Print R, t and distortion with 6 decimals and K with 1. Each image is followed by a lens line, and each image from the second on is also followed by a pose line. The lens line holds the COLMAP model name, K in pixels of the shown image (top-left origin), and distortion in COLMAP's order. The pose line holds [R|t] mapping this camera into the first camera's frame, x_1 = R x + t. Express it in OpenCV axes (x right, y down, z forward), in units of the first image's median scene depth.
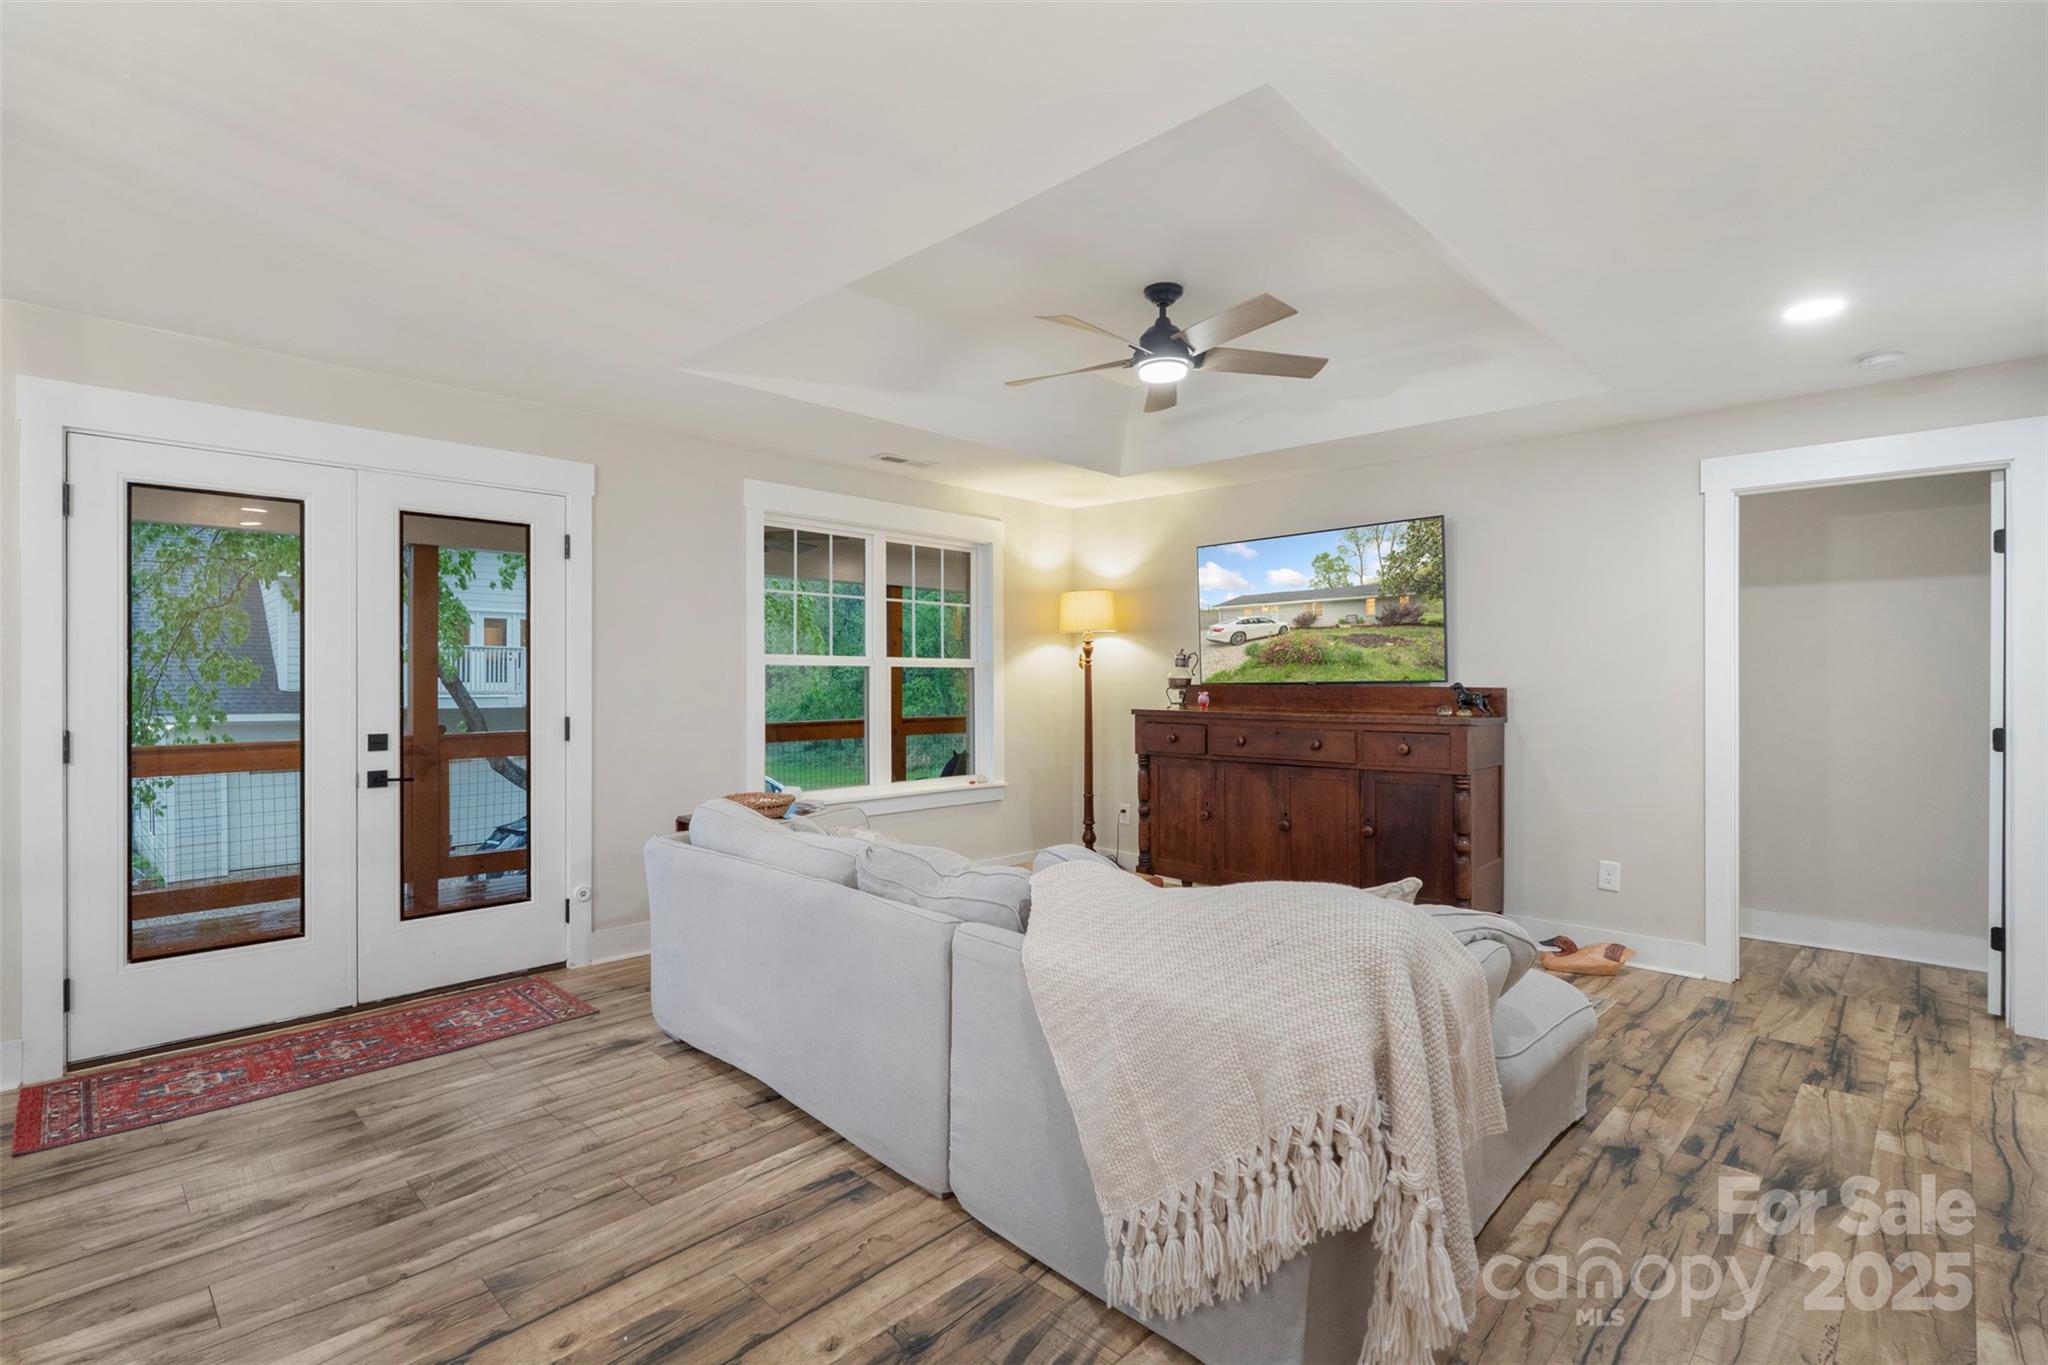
lens RADIAL K [[943.3, 0, 1051.7], [0, 943.3, 686.9], [0, 0, 1]] dist [-0.017967, 0.004069]
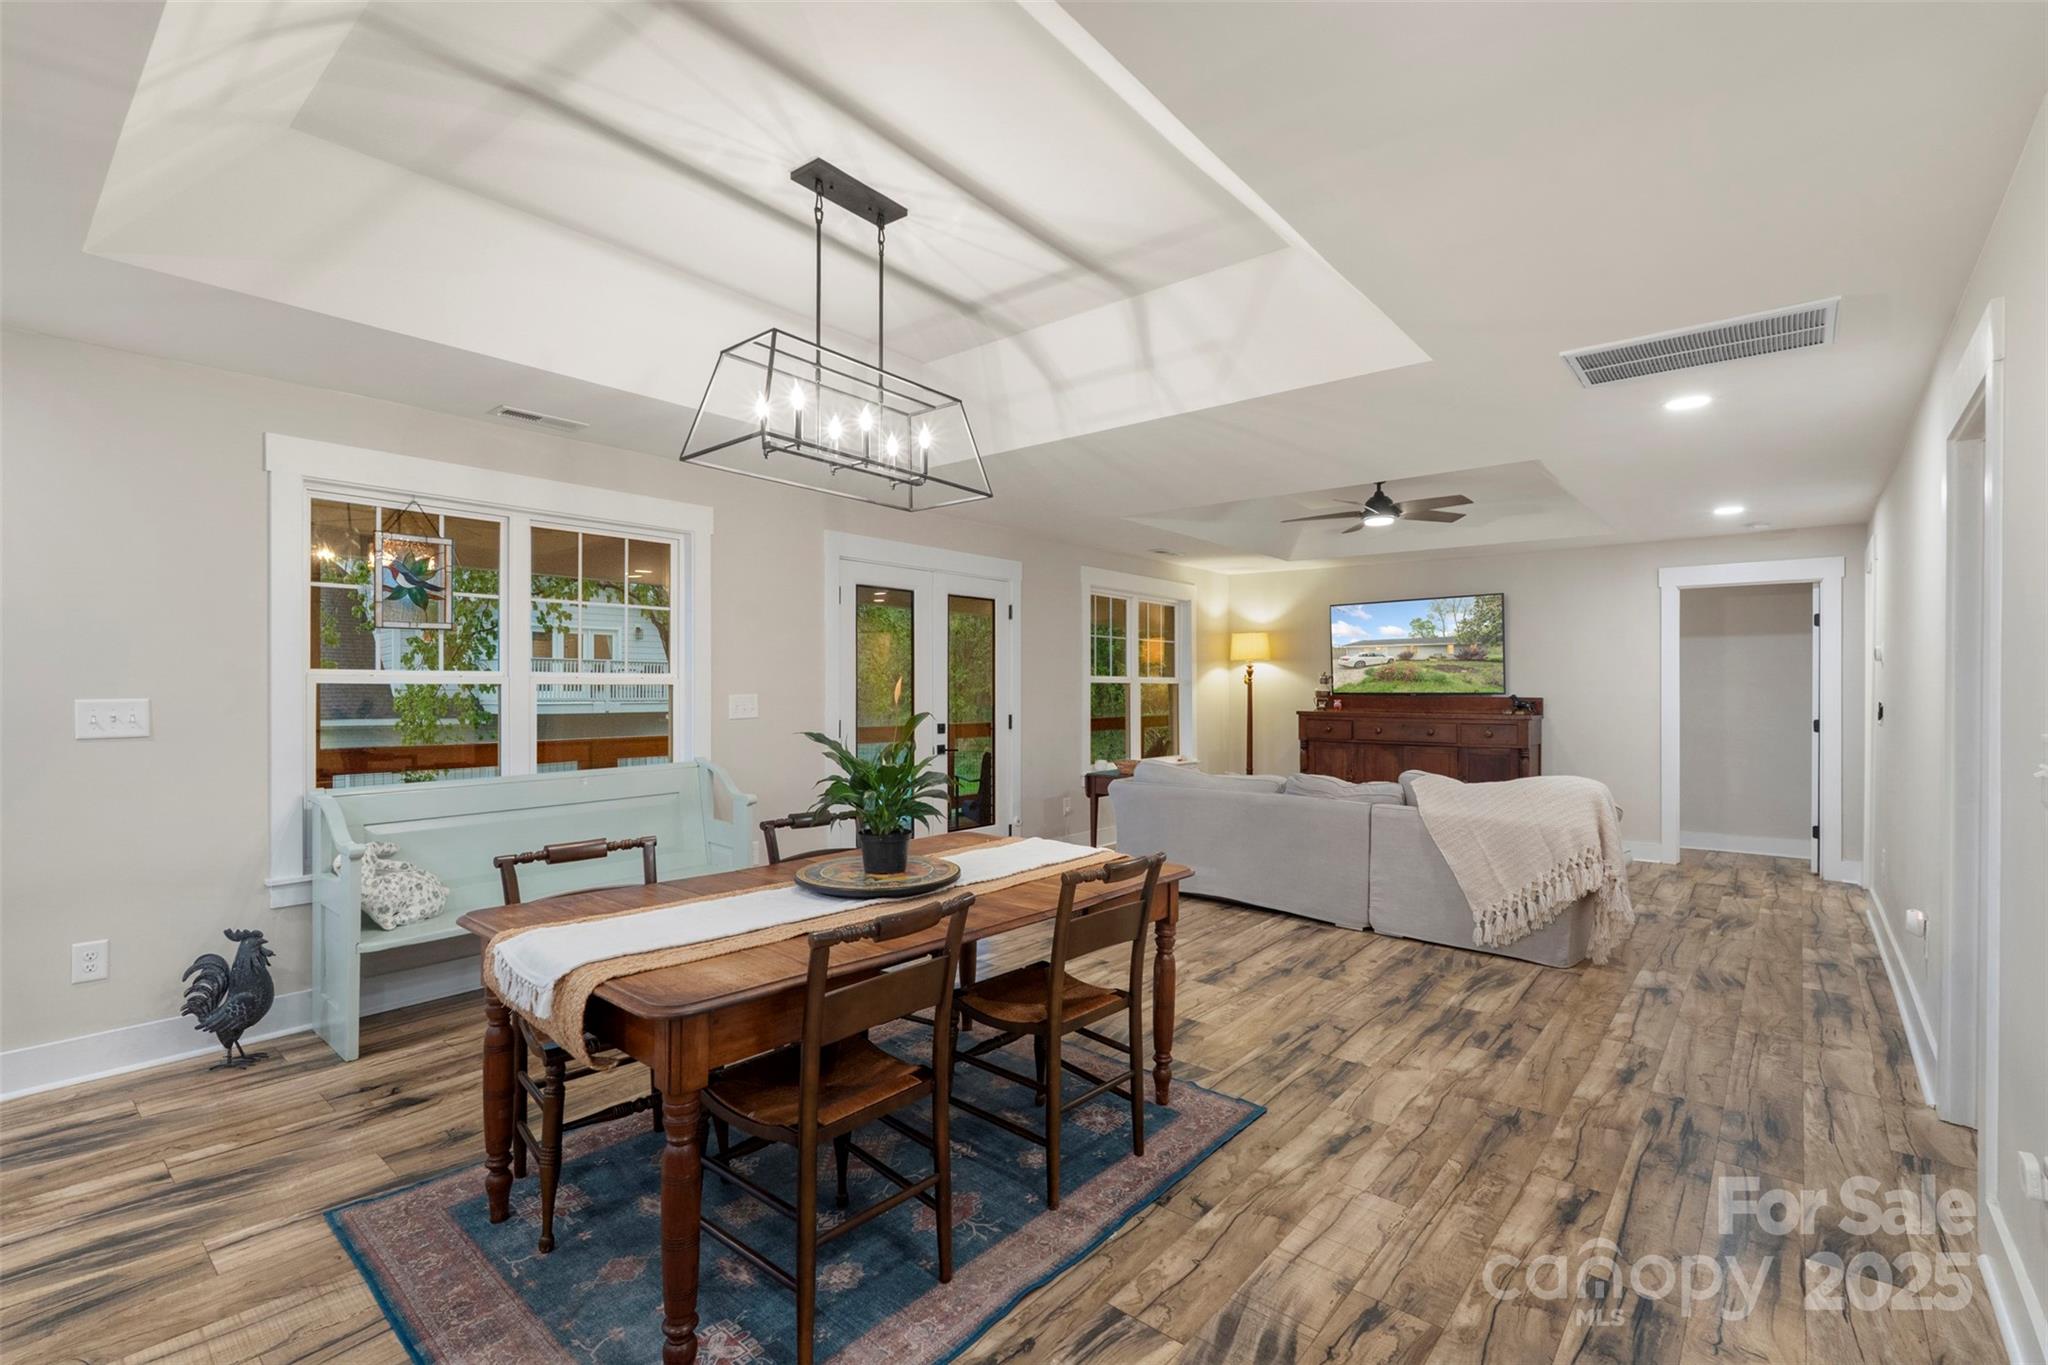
lens RADIAL K [[908.9, 0, 1034.5], [0, 908.9, 686.2], [0, 0, 1]] dist [-0.001007, -0.000229]
pose [[0.997318, 0.004092, 0.073074, -0.562948], [-0.003593, 0.999969, -0.006957, -0.007136], [-0.073100, 0.006676, 0.997302, -0.582776]]
